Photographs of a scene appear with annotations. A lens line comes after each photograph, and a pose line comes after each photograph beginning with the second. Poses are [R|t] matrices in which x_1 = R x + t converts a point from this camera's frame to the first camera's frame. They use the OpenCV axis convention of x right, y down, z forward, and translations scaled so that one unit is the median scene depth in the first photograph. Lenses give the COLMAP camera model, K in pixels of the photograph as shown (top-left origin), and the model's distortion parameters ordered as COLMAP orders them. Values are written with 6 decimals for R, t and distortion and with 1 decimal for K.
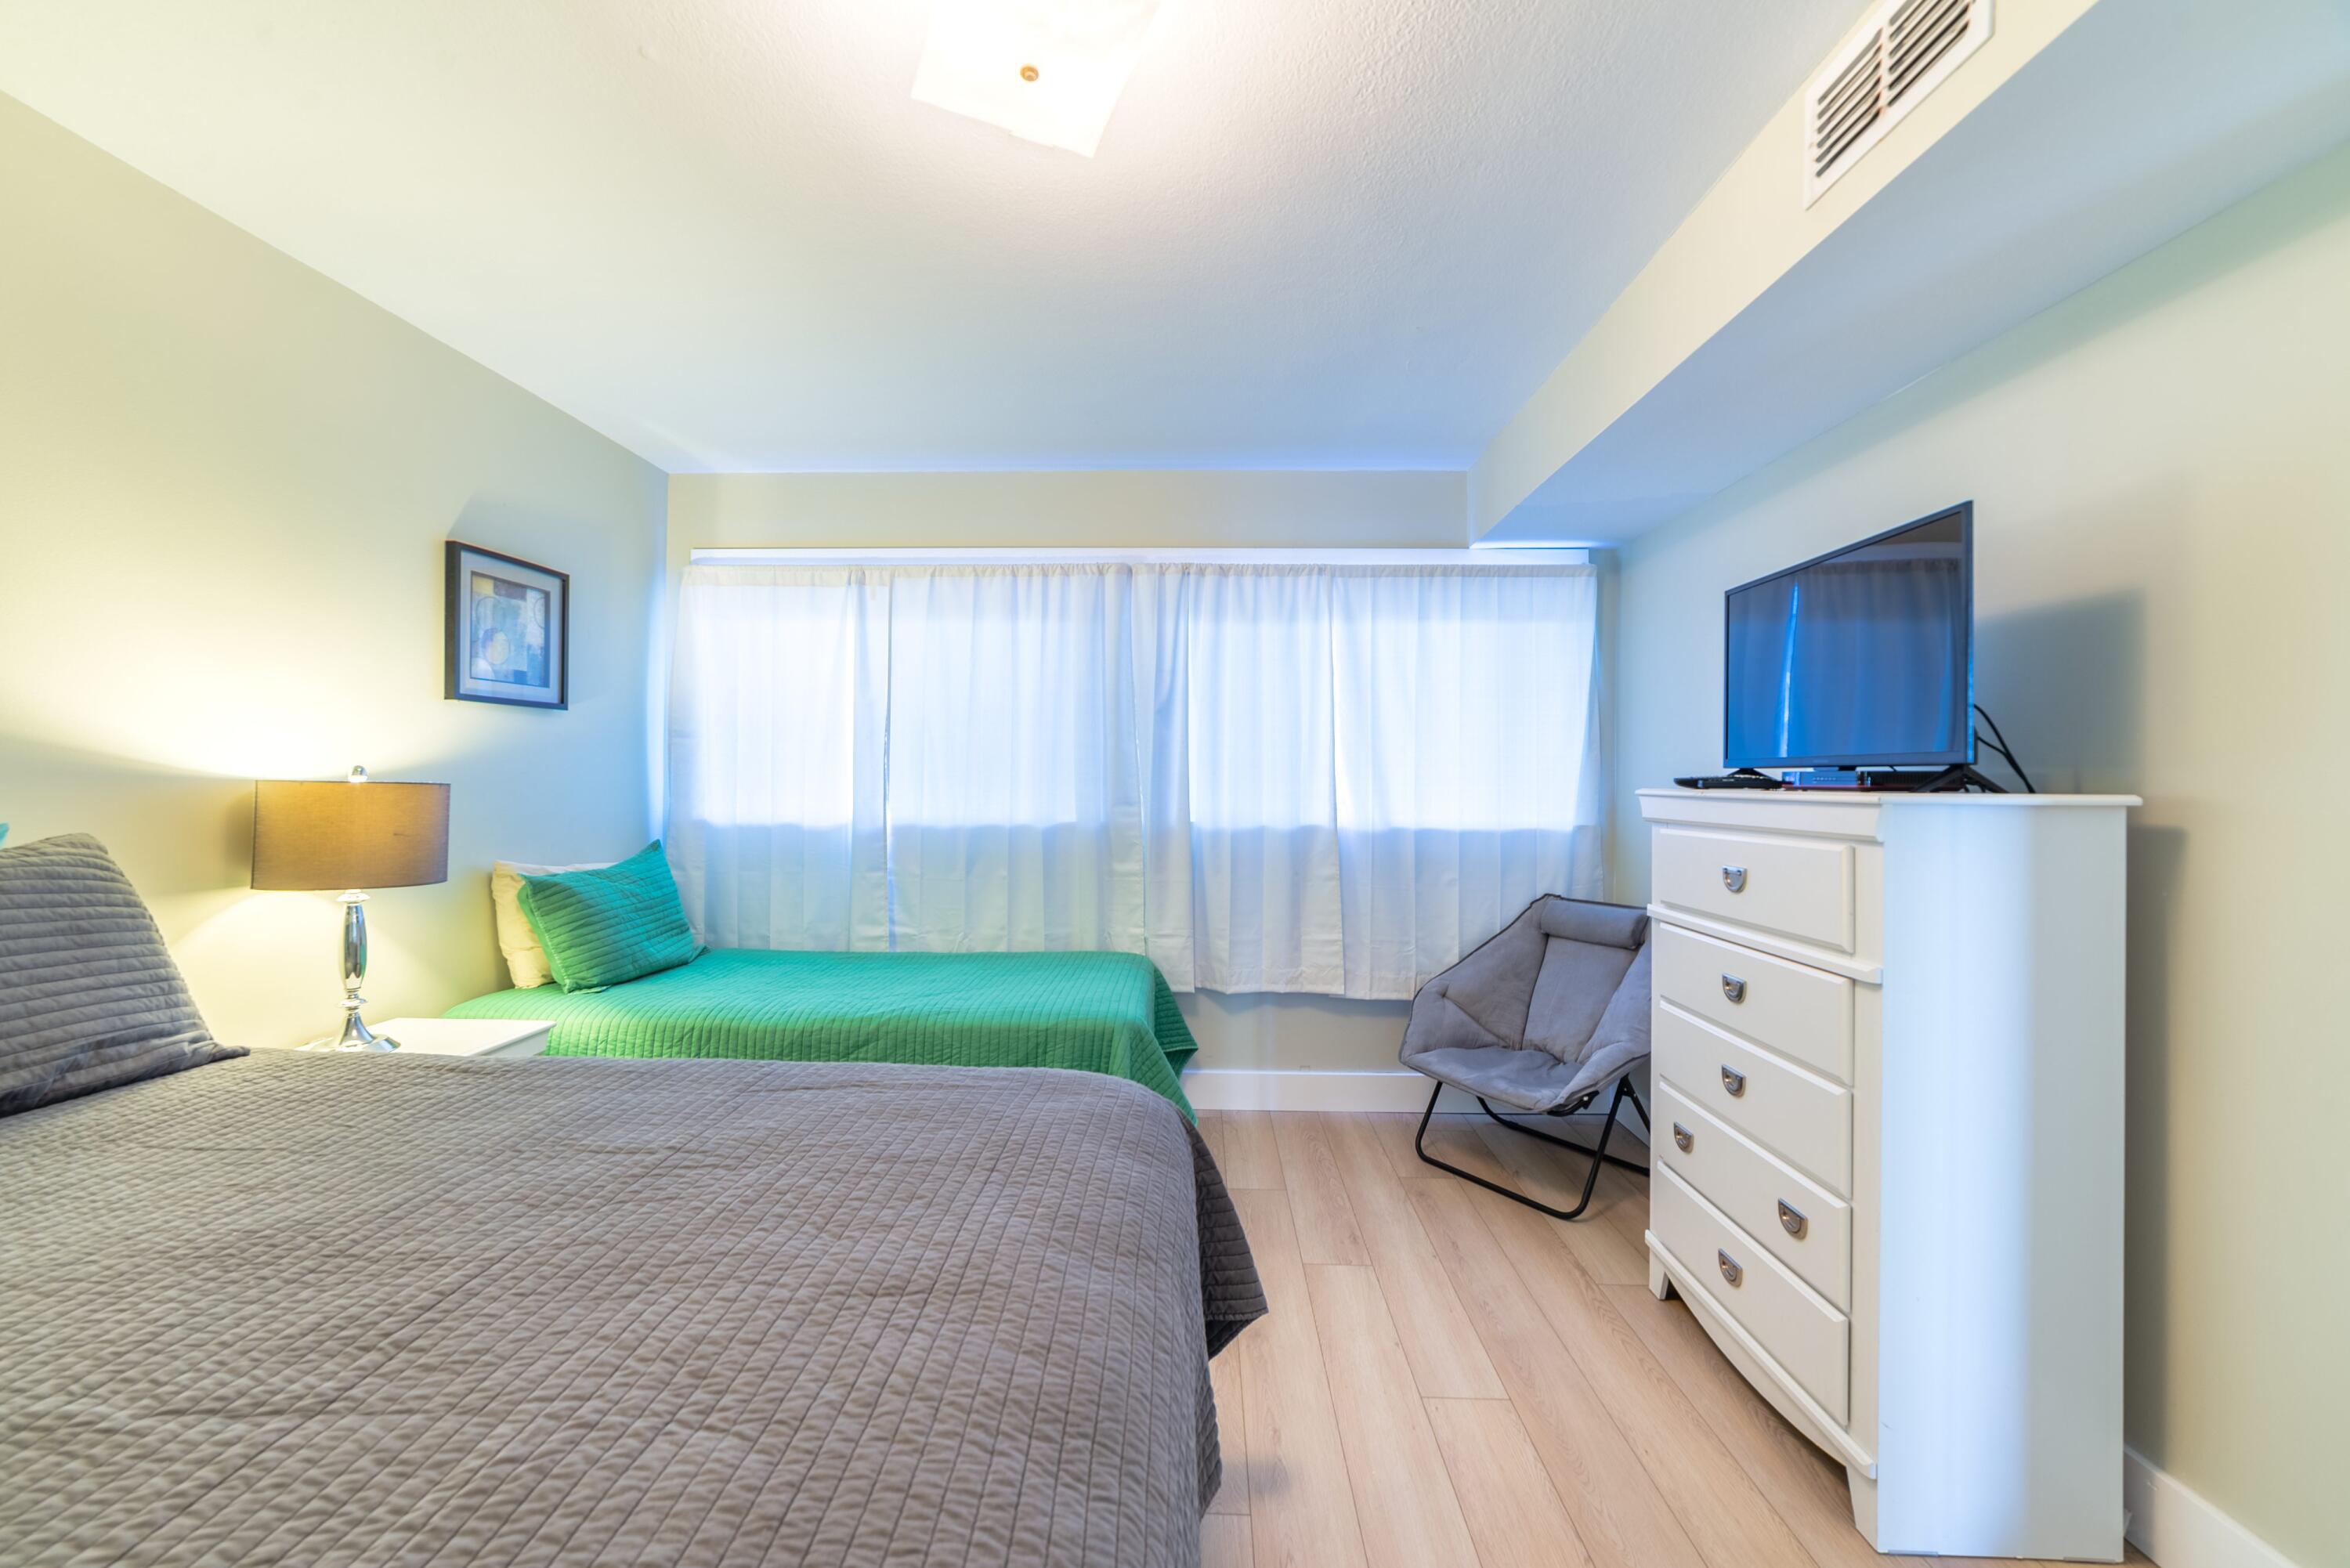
lens RADIAL K [[918.4, 0, 1183.2], [0, 918.4, 783.4], [0, 0, 1]] dist [-0.014909, 0.005261]
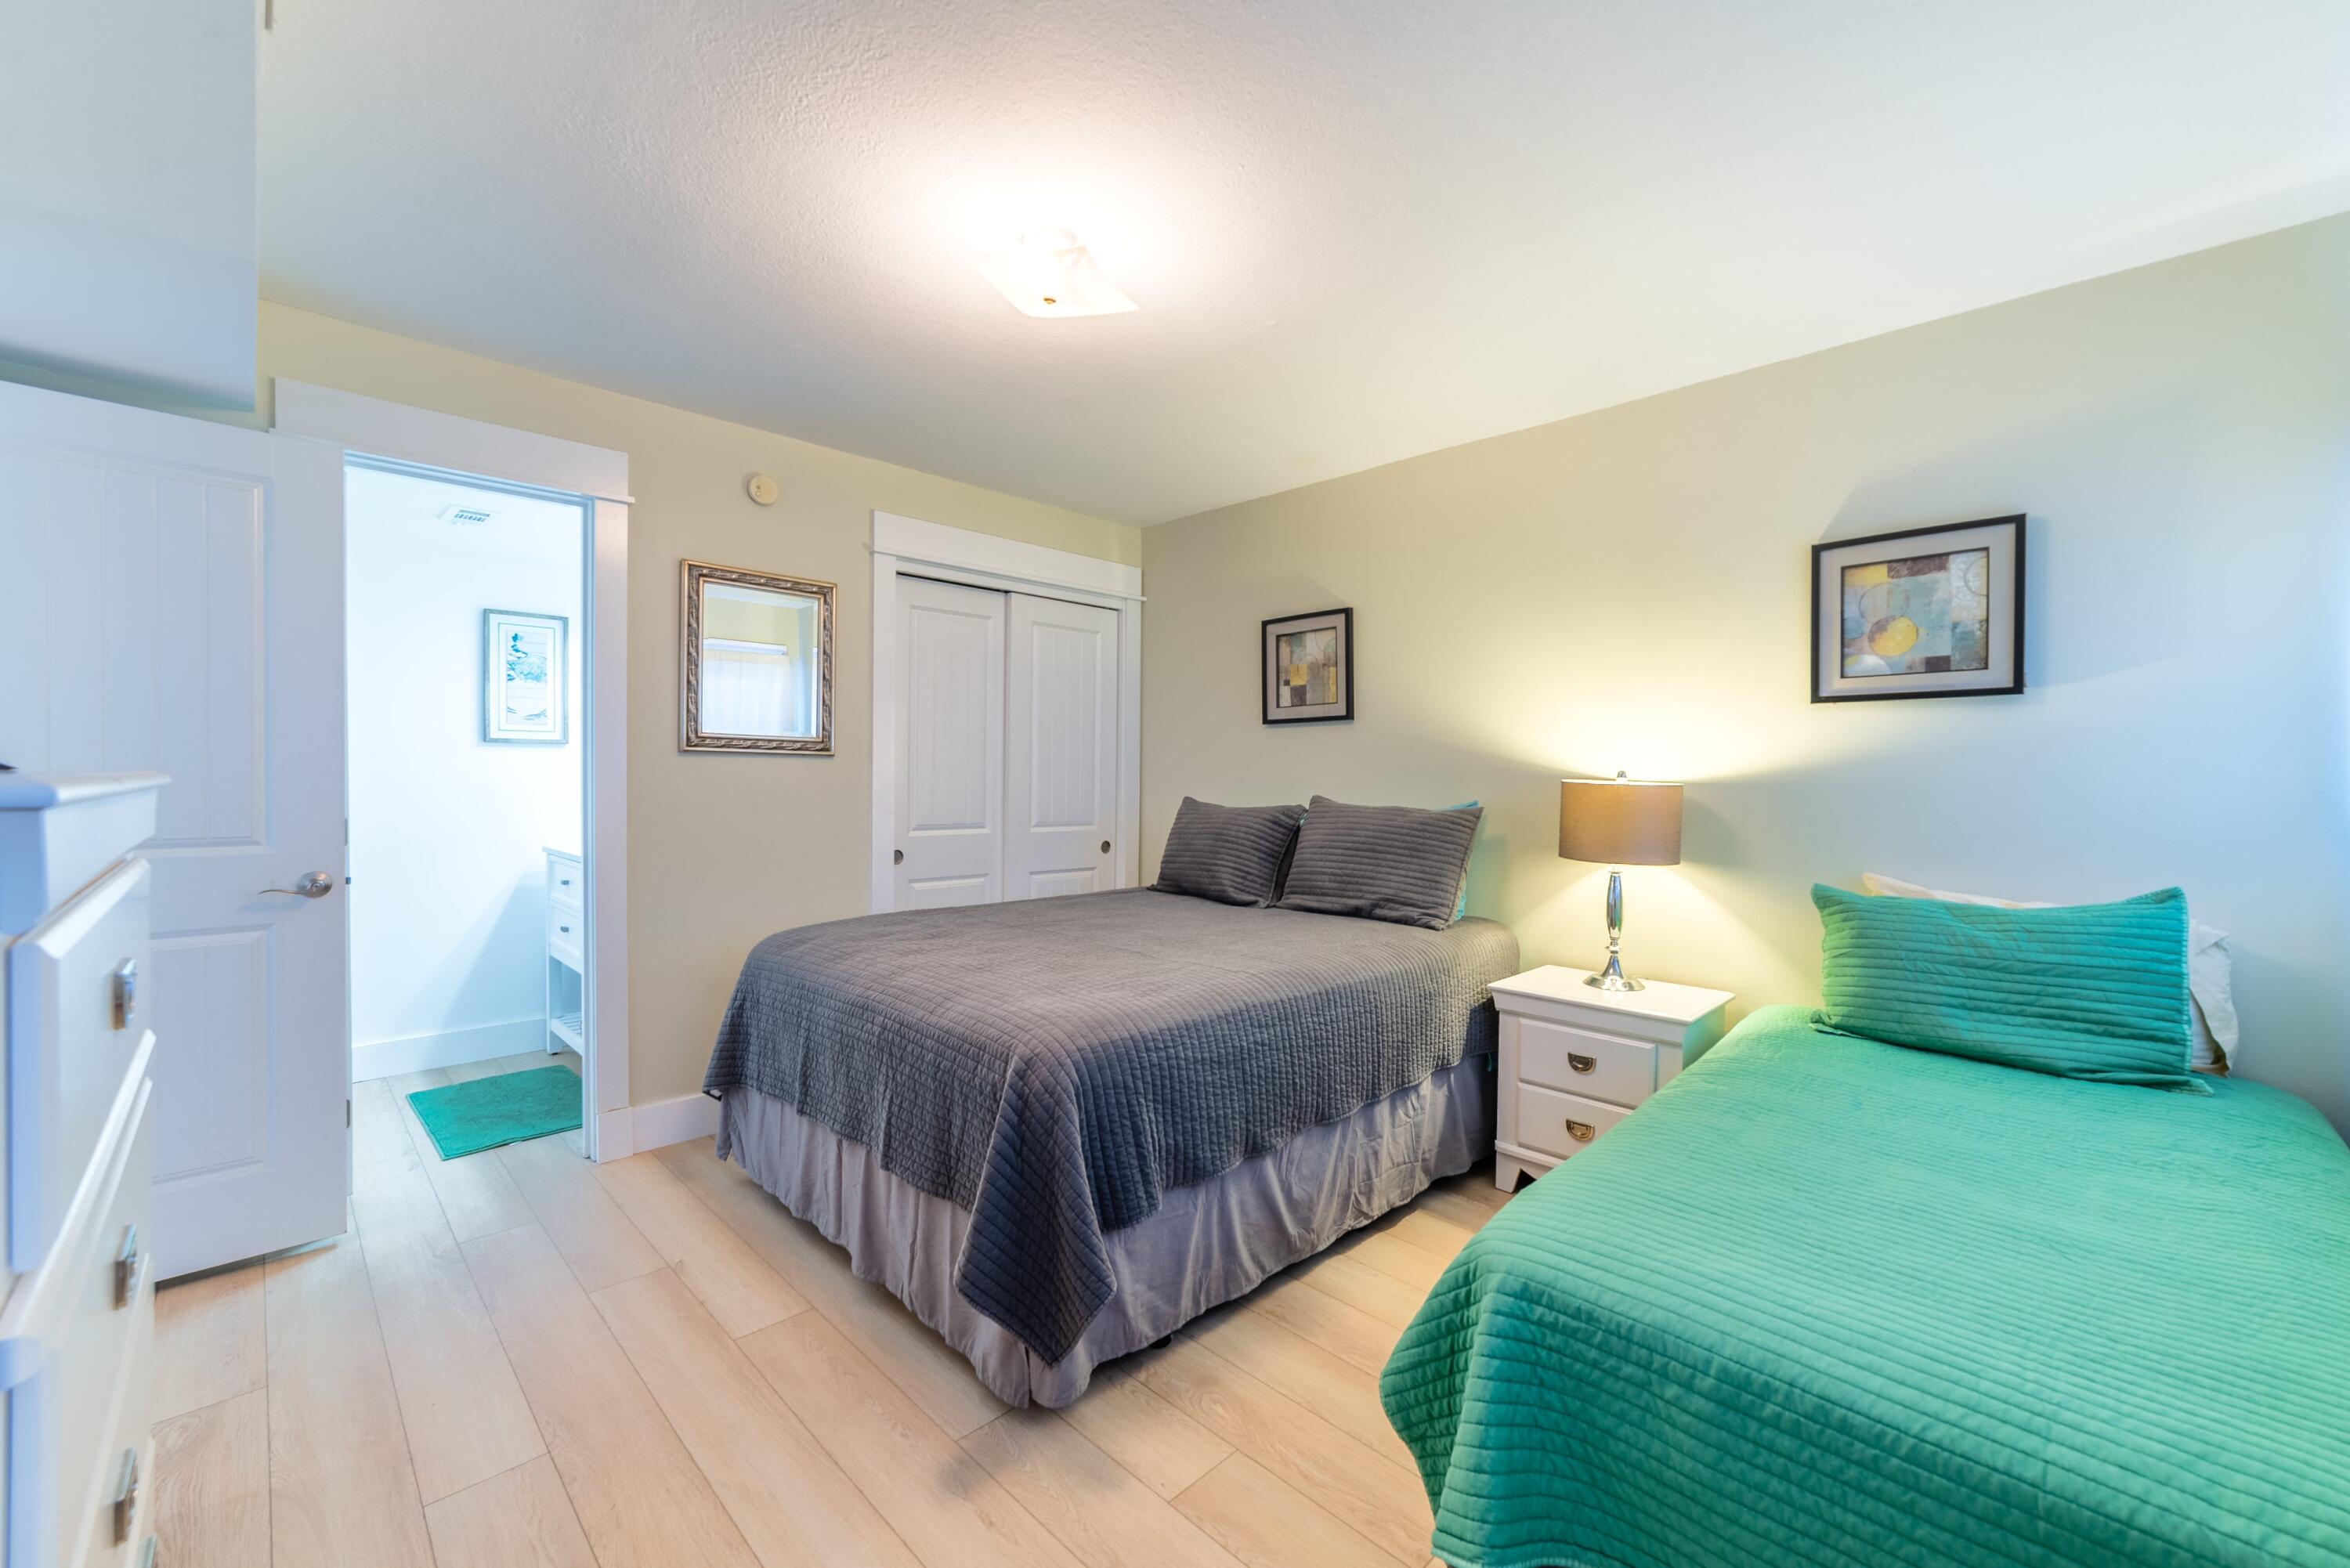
lens RADIAL K [[918.4, 0, 1181.0], [0, 918.4, 782.8], [0, 0, 1]] dist [-0.014909, 0.005261]
pose [[-0.707631, -0.001866, -0.706580, 0.402450], [-0.017541, 0.999735, 0.014927, -0.008823], [0.706365, 0.022957, -0.707476, 1.244148]]
